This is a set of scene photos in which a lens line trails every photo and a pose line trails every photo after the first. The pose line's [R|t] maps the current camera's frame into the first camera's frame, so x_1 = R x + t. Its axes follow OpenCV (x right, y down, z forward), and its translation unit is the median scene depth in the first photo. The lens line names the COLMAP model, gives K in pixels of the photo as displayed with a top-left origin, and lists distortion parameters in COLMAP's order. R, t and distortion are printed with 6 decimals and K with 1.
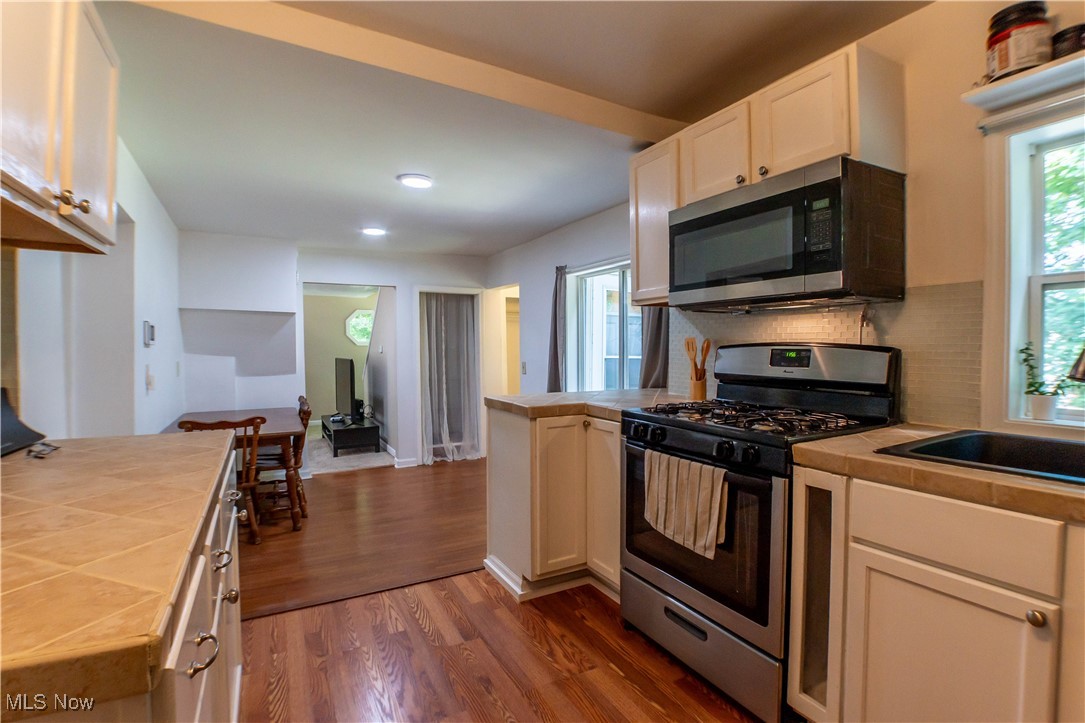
lens RADIAL K [[494.2, 0, 541.2], [0, 494.2, 358.3], [0, 0, 1]] dist [-0.032575, -0.000188]
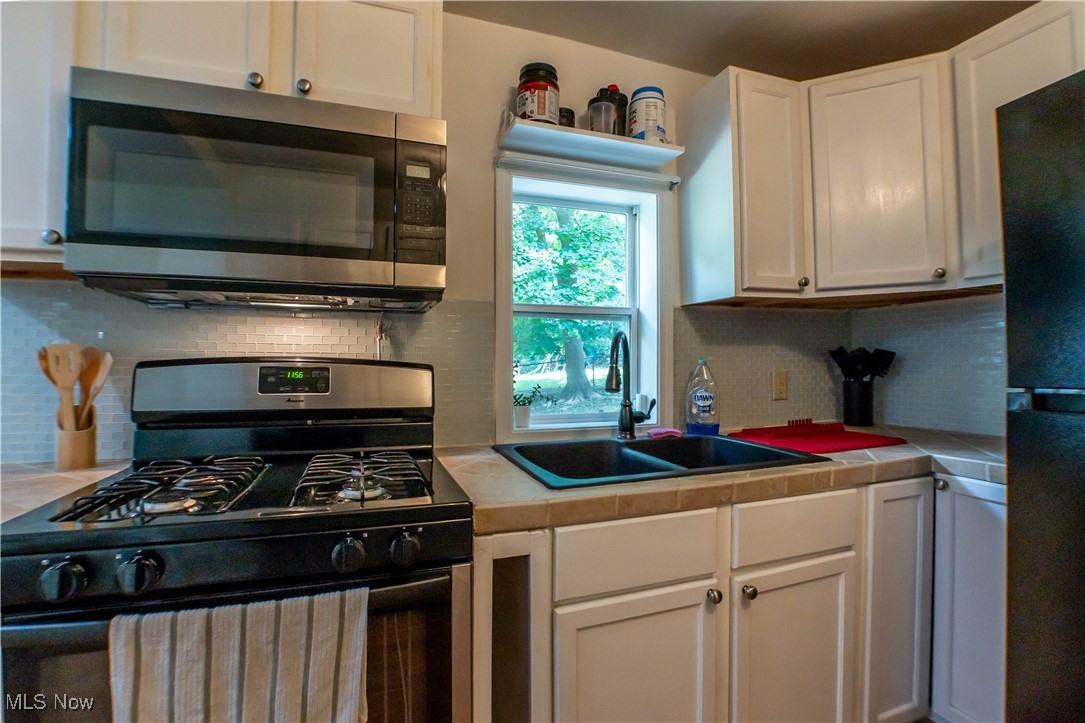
lens RADIAL K [[494.2, 0, 542.7], [0, 494.2, 355.1], [0, 0, 1]] dist [-0.032575, -0.000188]
pose [[0.163596, 0.019128, 0.986342, -0.118330], [0.019512, 0.999554, -0.022621, -0.014692], [-0.986334, 0.022947, 0.163150, 0.622713]]
